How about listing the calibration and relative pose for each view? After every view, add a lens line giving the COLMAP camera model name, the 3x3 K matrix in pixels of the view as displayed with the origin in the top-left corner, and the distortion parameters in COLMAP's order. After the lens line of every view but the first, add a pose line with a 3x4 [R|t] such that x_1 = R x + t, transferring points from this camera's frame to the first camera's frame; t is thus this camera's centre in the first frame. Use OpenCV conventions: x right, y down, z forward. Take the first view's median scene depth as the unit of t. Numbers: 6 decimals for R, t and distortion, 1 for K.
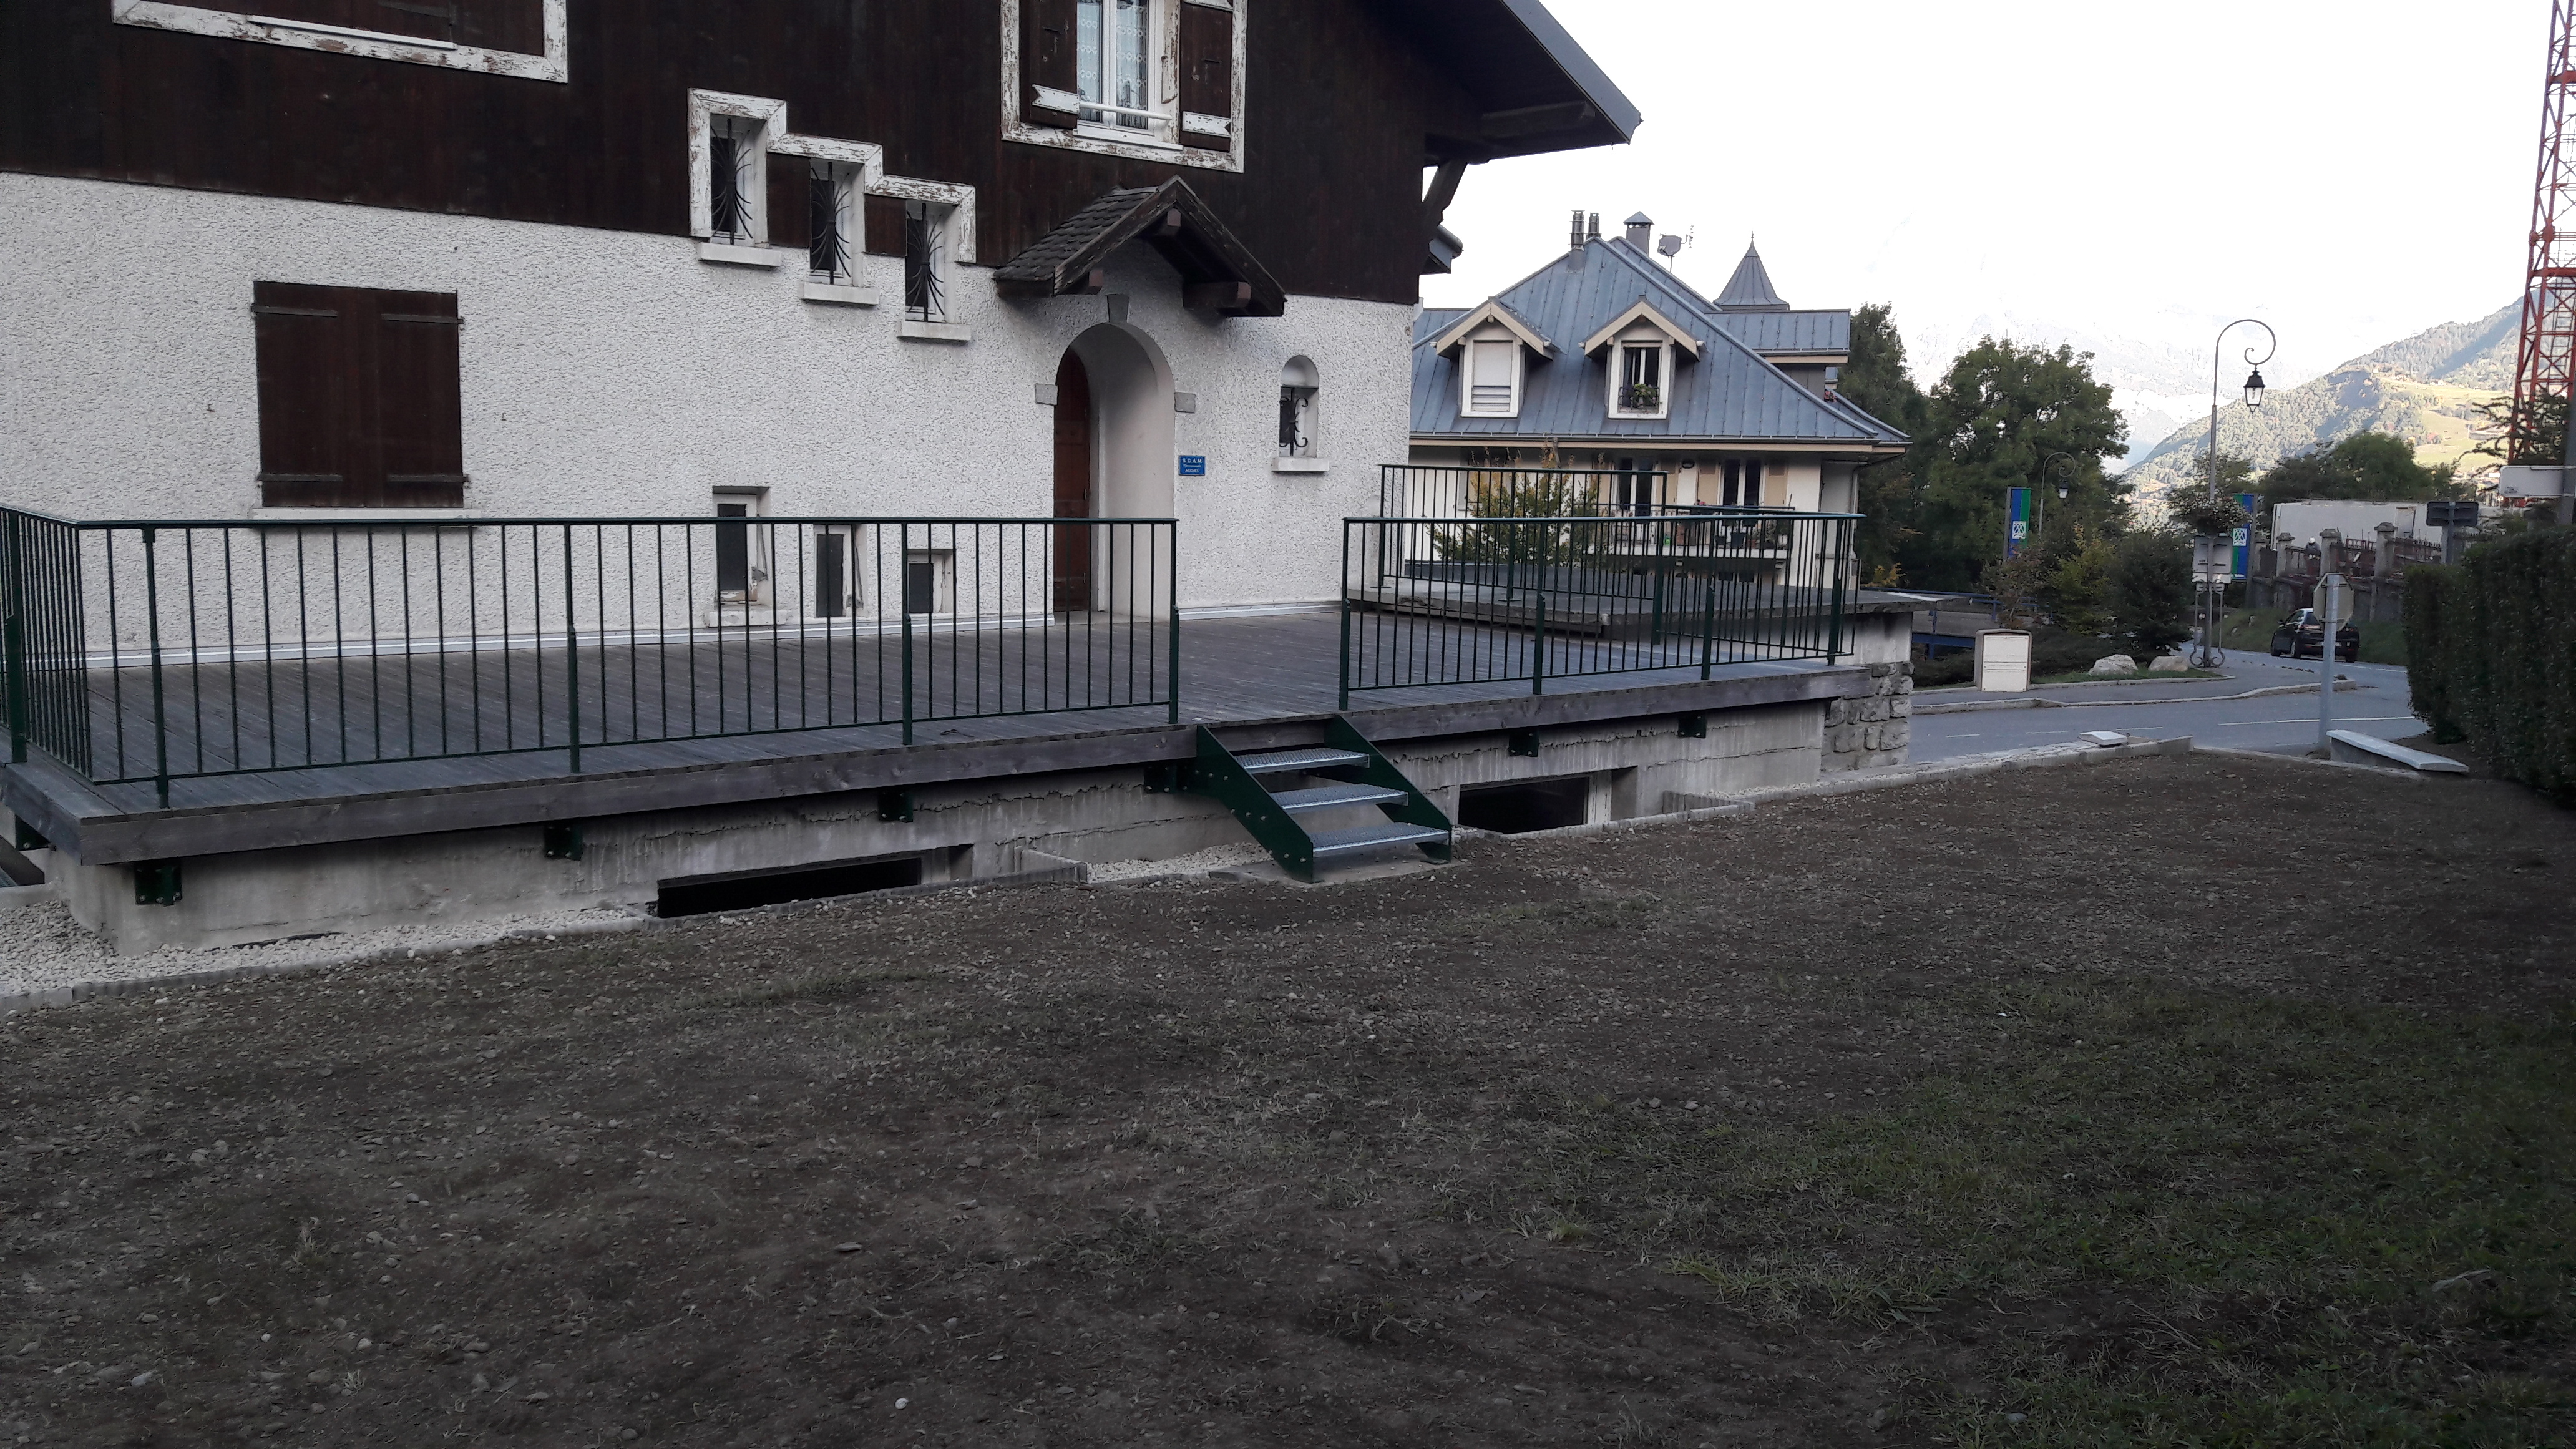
lens RADIAL K [[2073.1, 0, 1288.9], [0, 2073.1, 775.1], [0, 0, 1]] dist [0.115655, -0.193147]
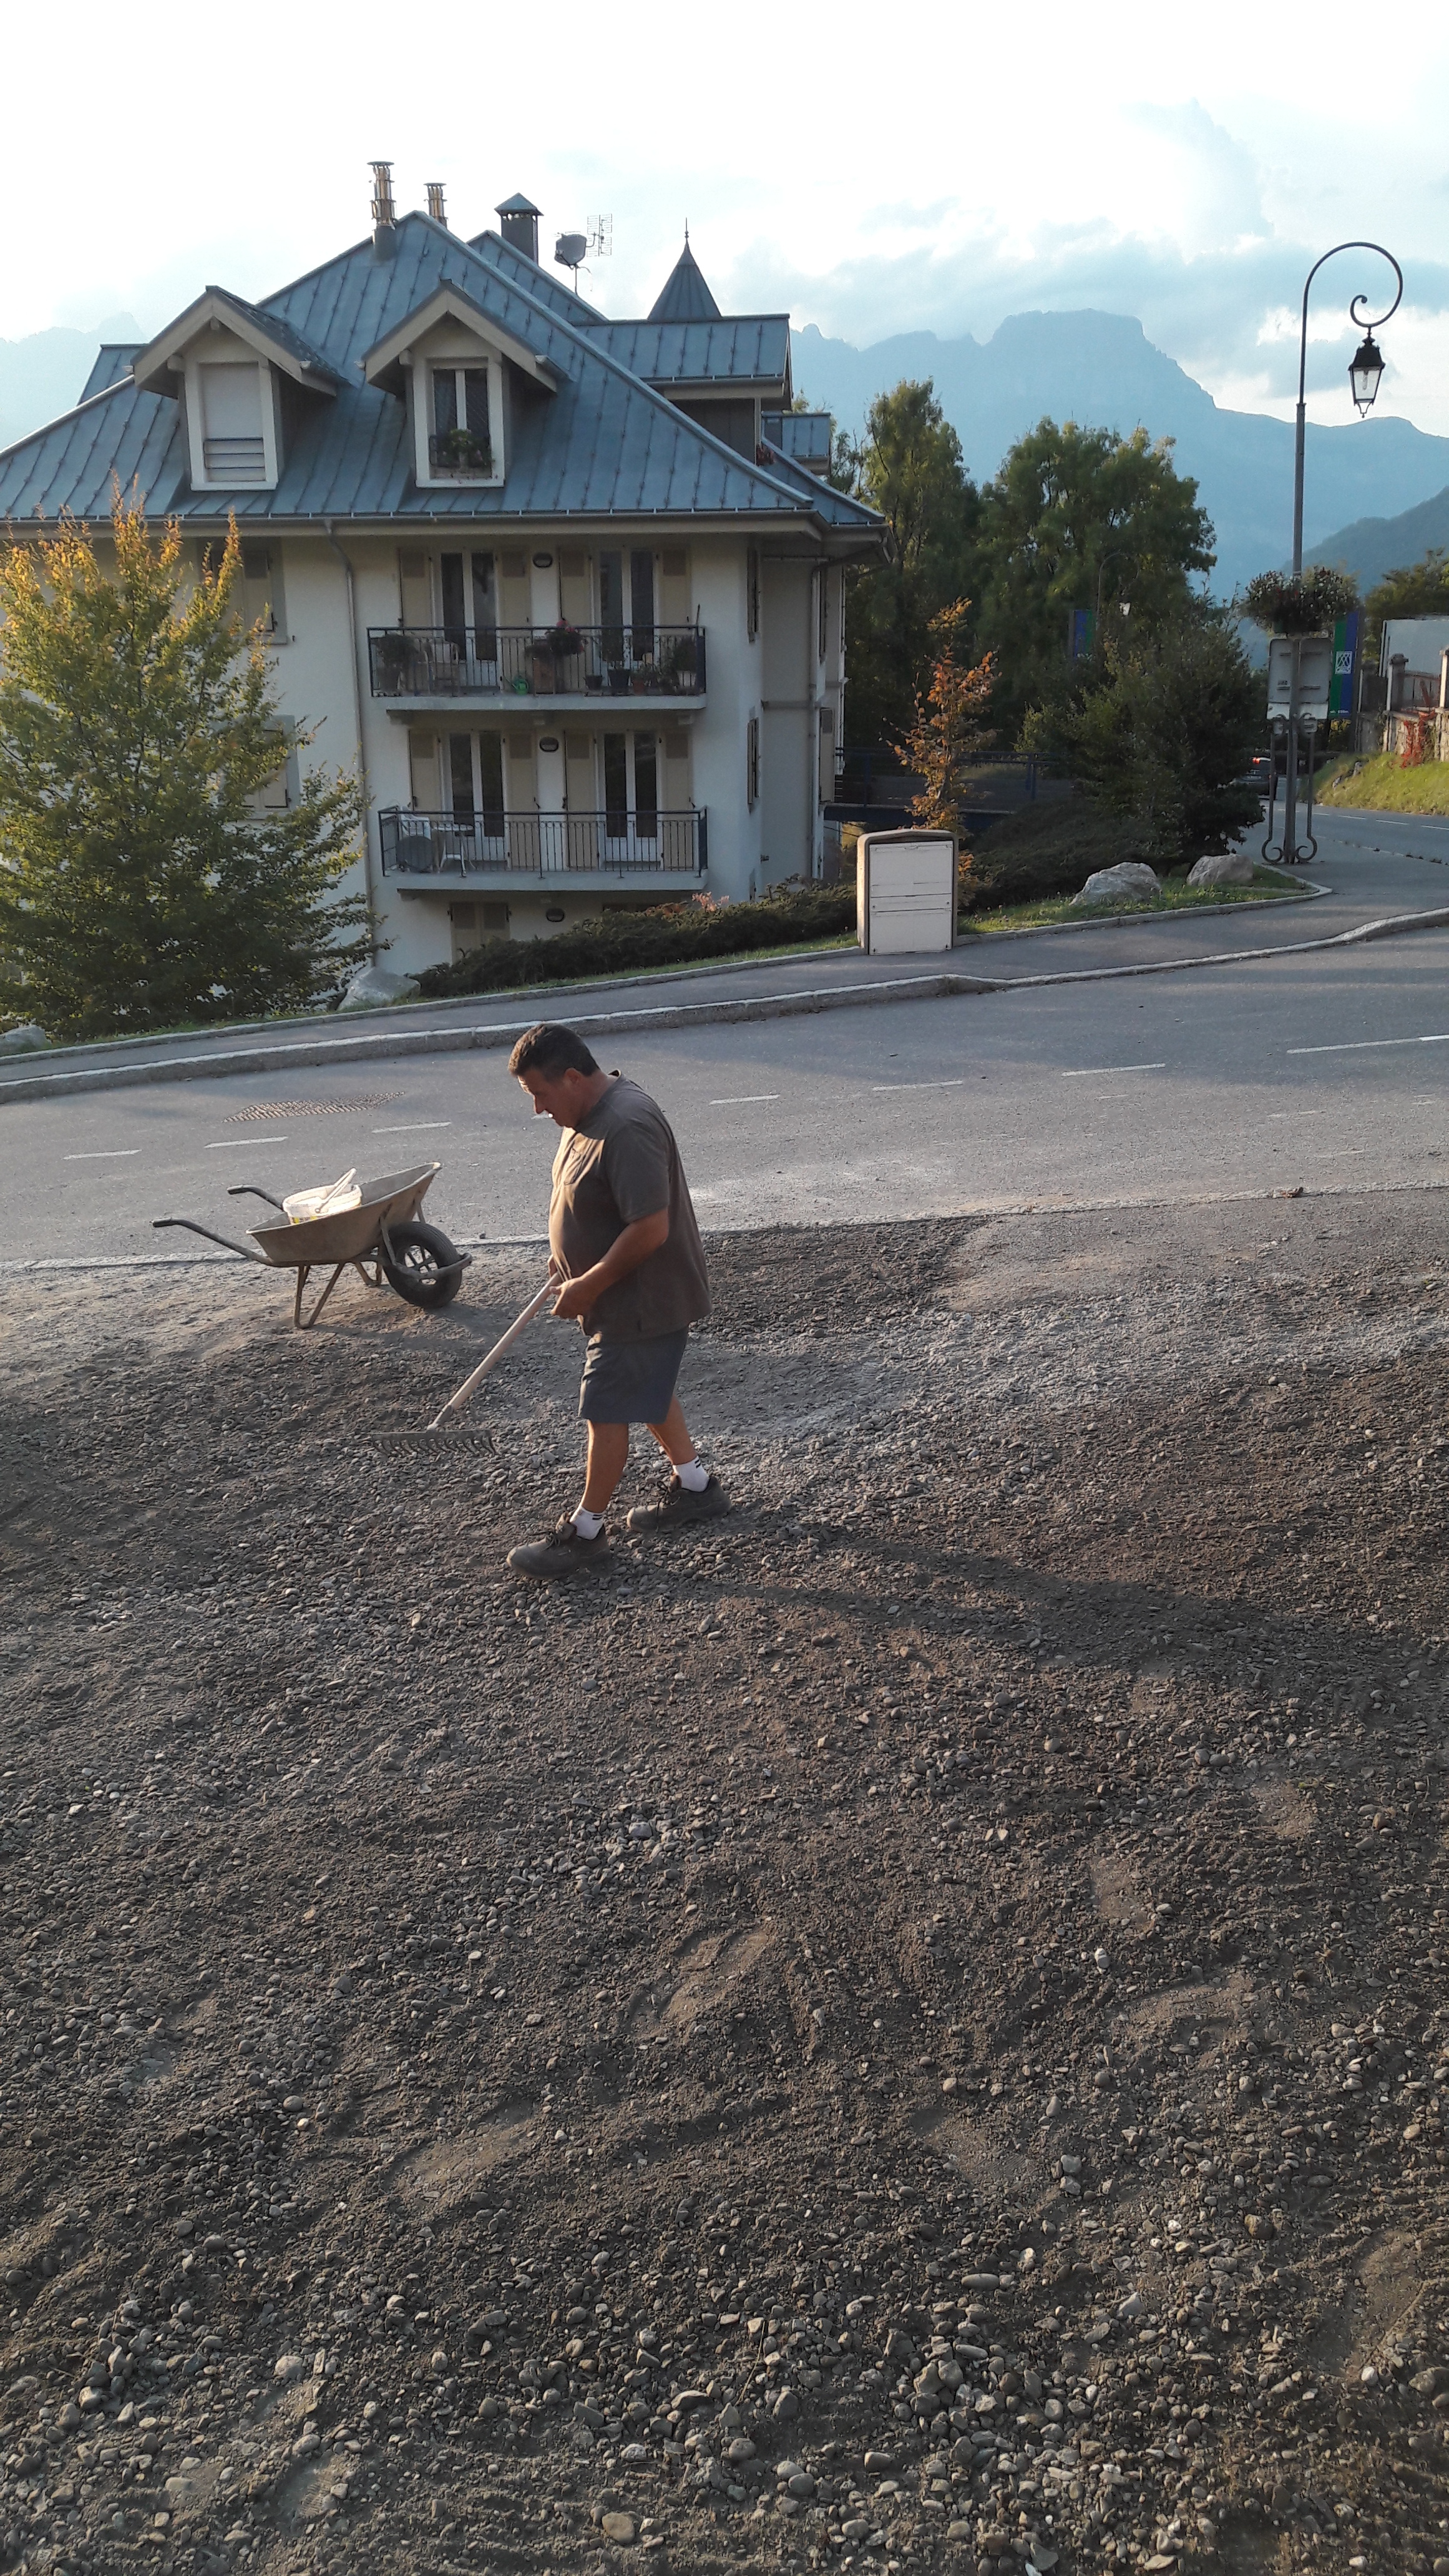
lens RADIAL K [[2070.9, 0, 724.5], [0, 2070.9, 1288.0], [0, 0, 1]] dist [0.096204, -0.168967]
pose [[0.989101, -0.072003, 0.128435, 0.433448], [0.051024, 0.985840, 0.159734, -0.080631], [-0.138118, -0.151440, 0.978769, 0.949624]]
